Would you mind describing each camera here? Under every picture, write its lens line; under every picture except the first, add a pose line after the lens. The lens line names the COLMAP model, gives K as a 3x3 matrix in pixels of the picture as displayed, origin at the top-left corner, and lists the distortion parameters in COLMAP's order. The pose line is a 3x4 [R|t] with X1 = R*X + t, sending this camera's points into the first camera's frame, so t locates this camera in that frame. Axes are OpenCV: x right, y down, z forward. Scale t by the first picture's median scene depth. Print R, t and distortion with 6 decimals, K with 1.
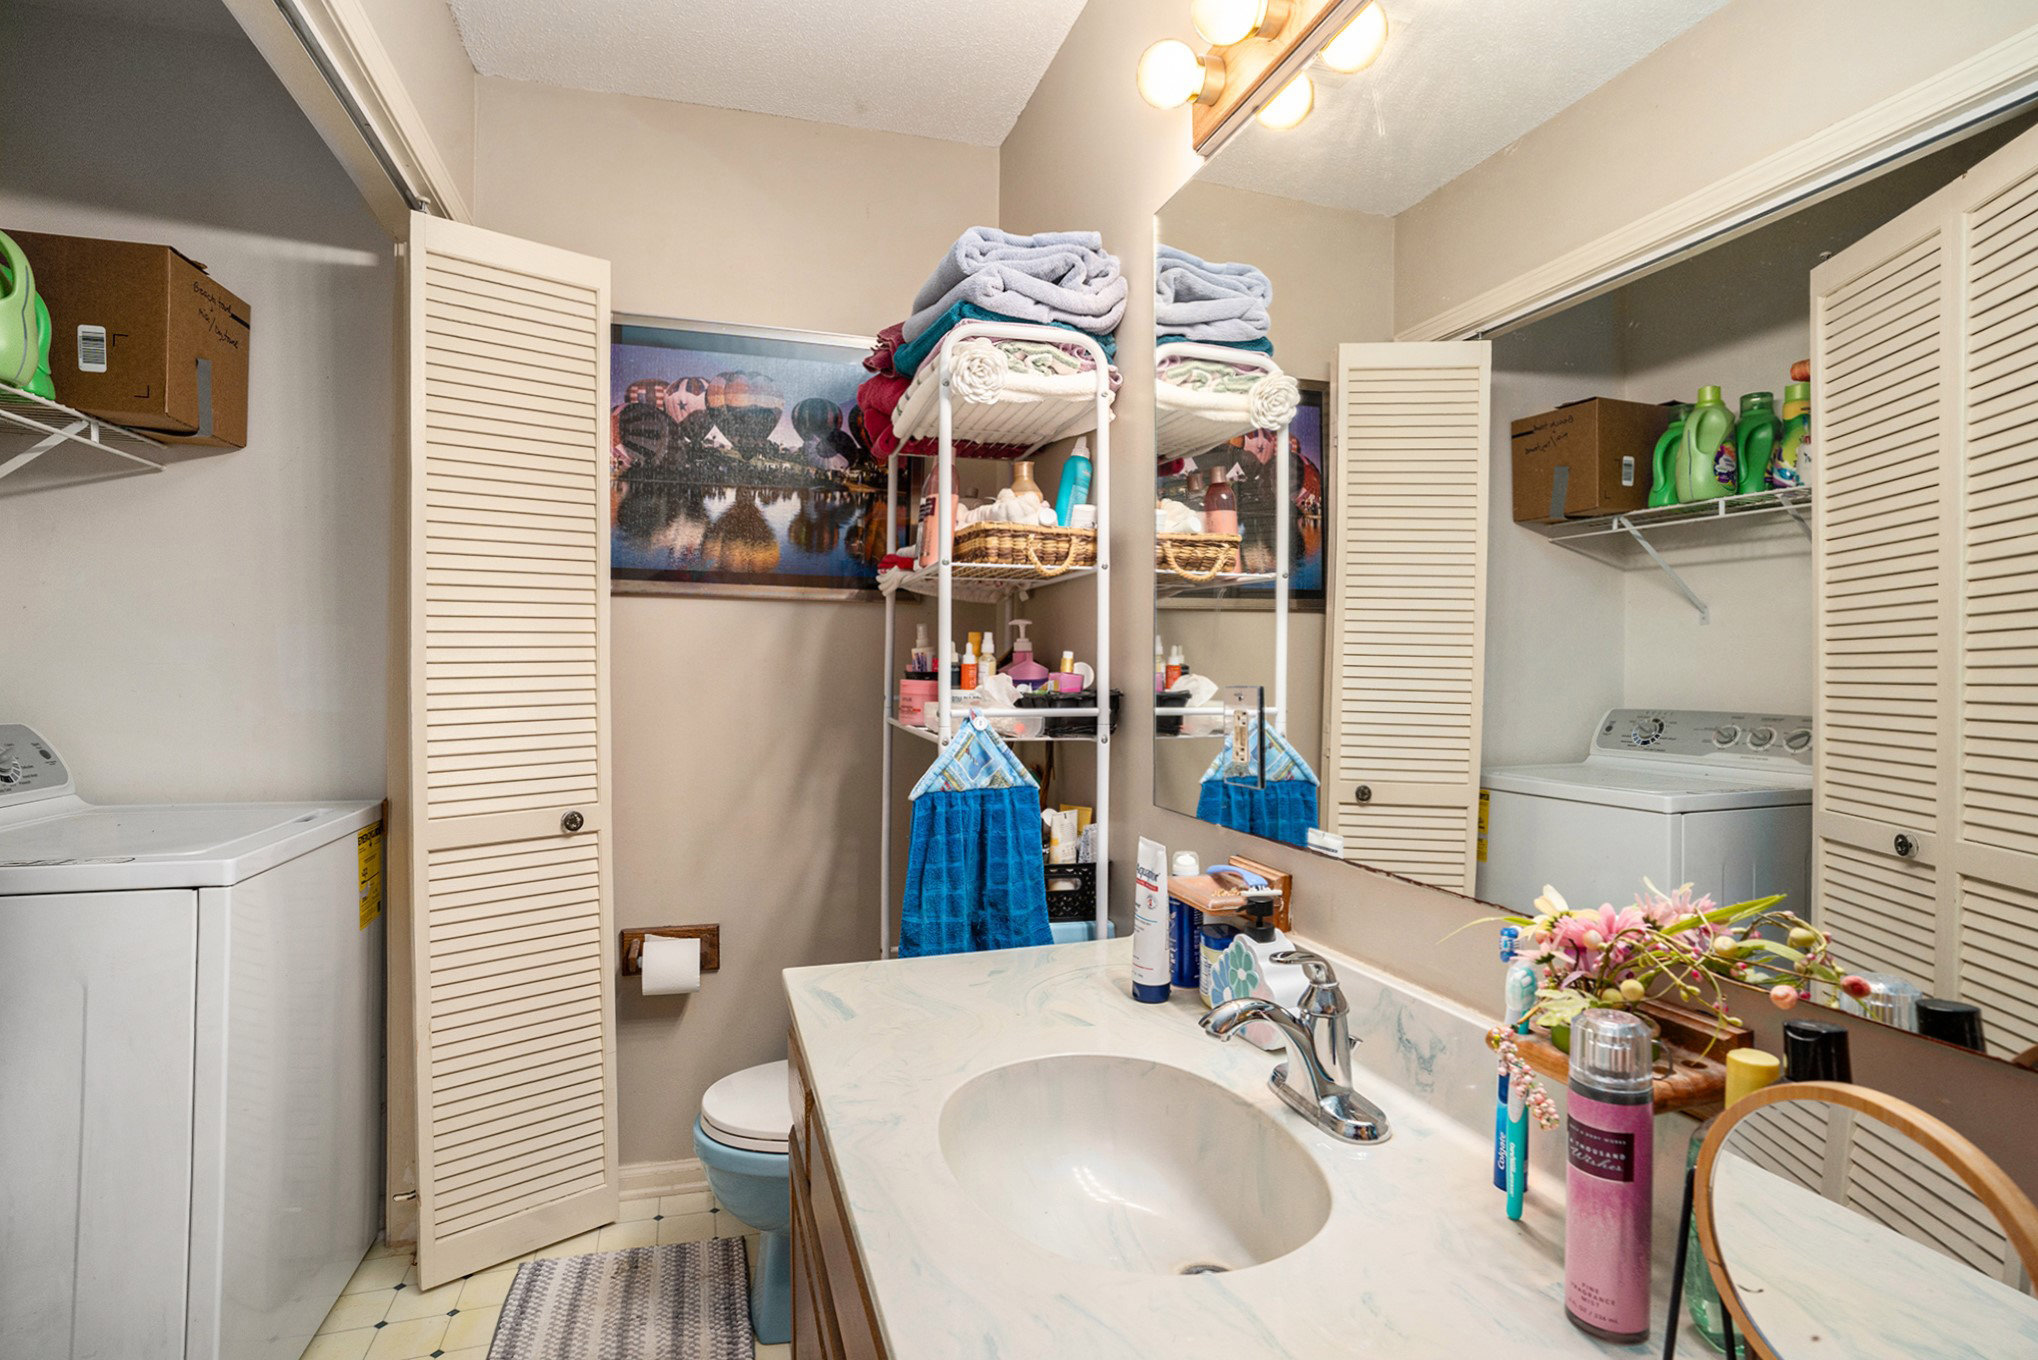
lens RADIAL K [[1027.0, 0, 1010.7], [0, 1027.0, 634.7], [0, 0, 1]] dist [-0.033399, 0.000177]
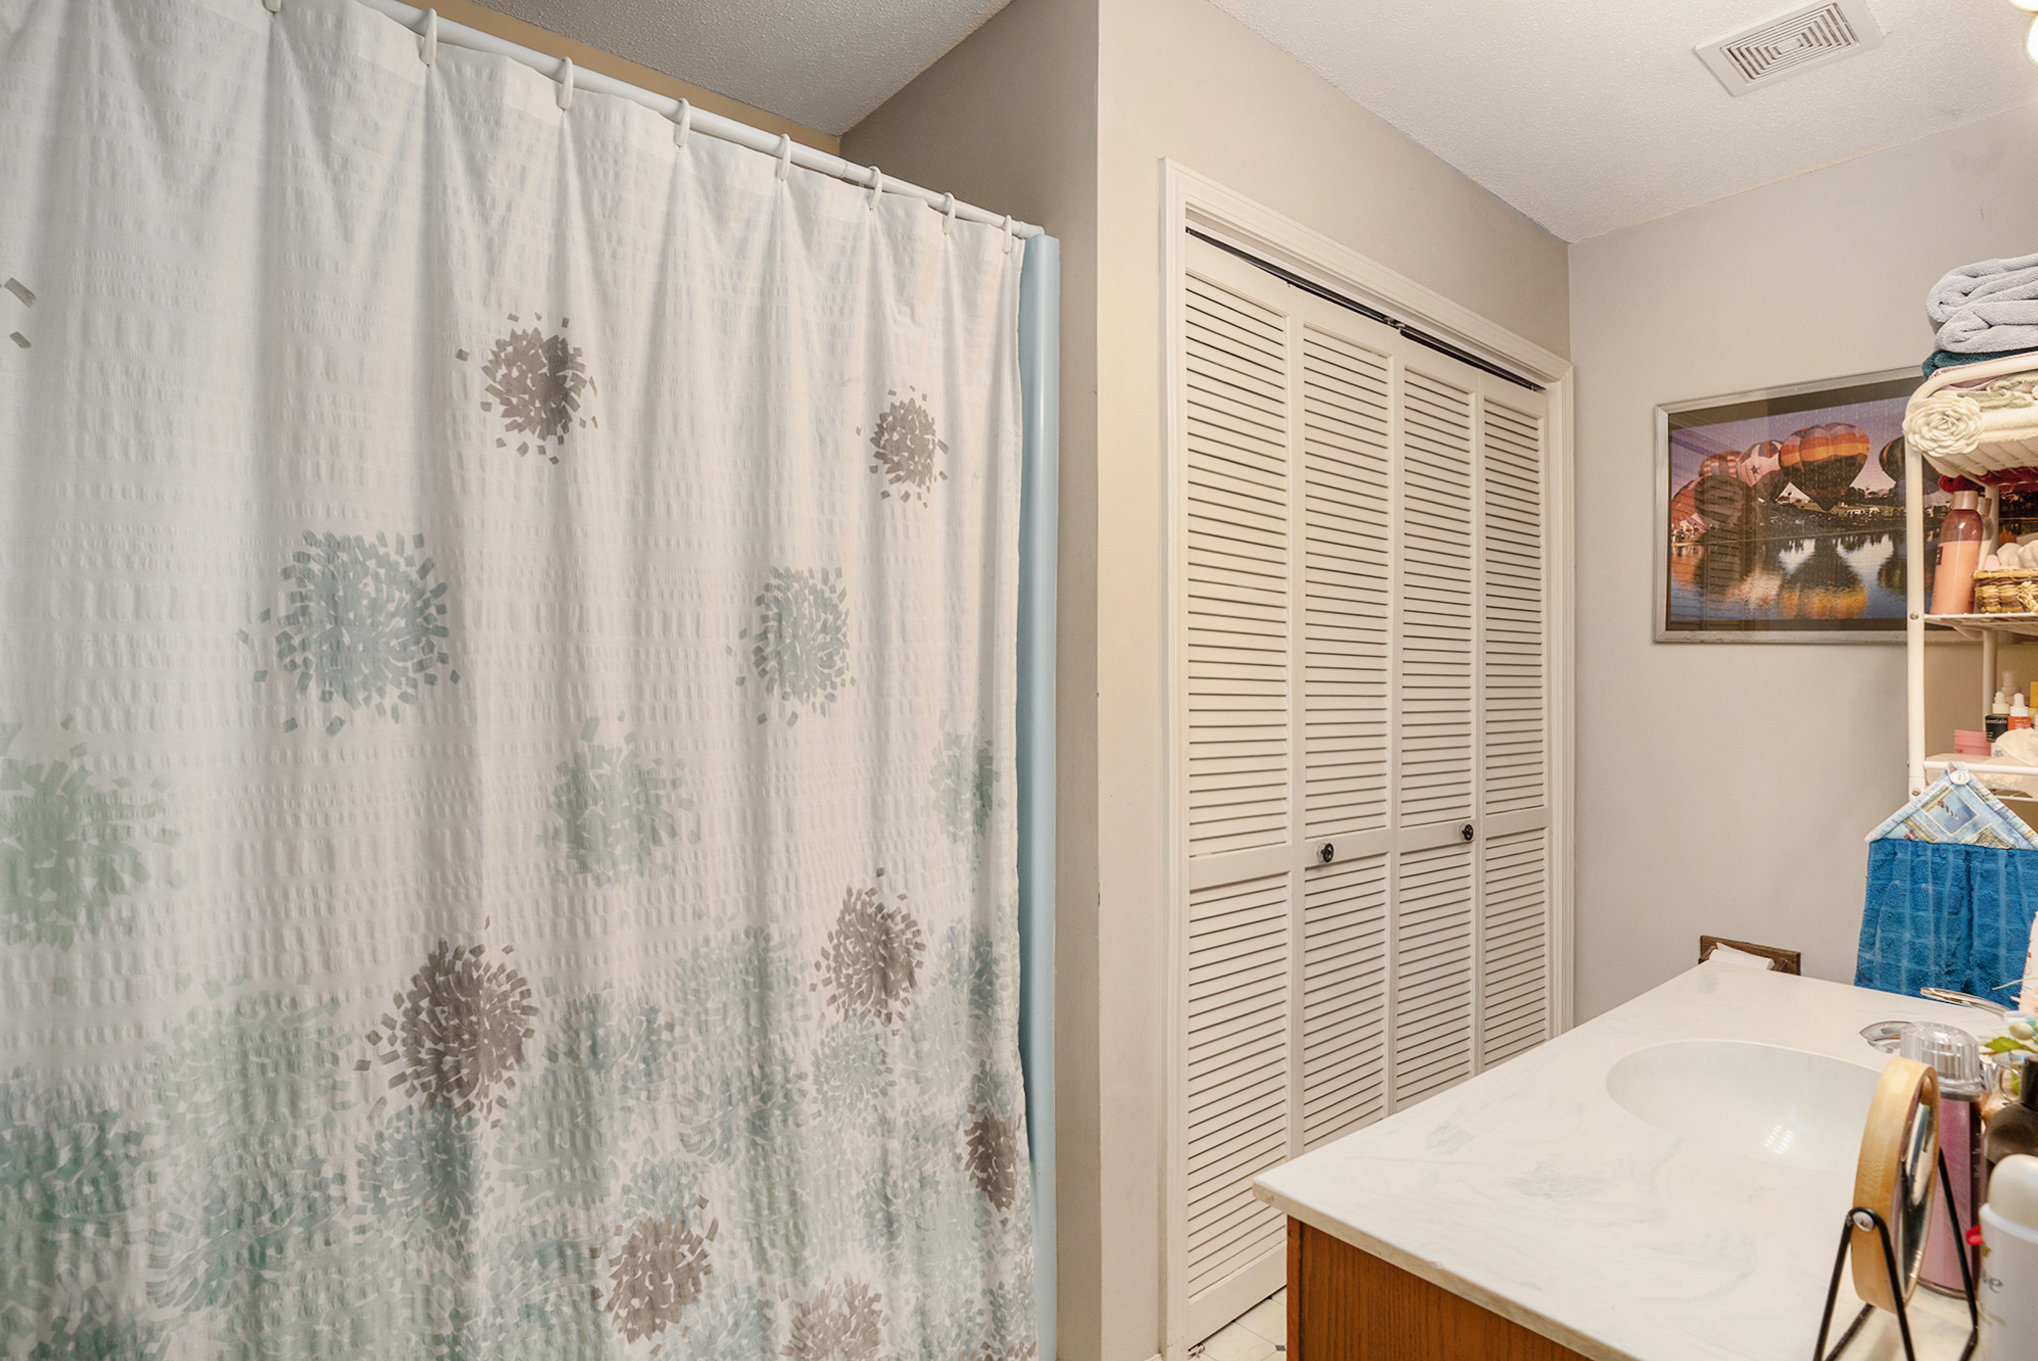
lens RADIAL K [[1007.7, 0, 1019.0], [0, 1007.7, 680.5], [0, 0, 1]] dist [-0.031840, 0.000075]
pose [[0.390532, 0.010719, -0.920527, 0.348156], [0.006408, 0.999876, 0.014362, -0.018755], [0.920567, -0.011508, 0.390415, -0.141951]]
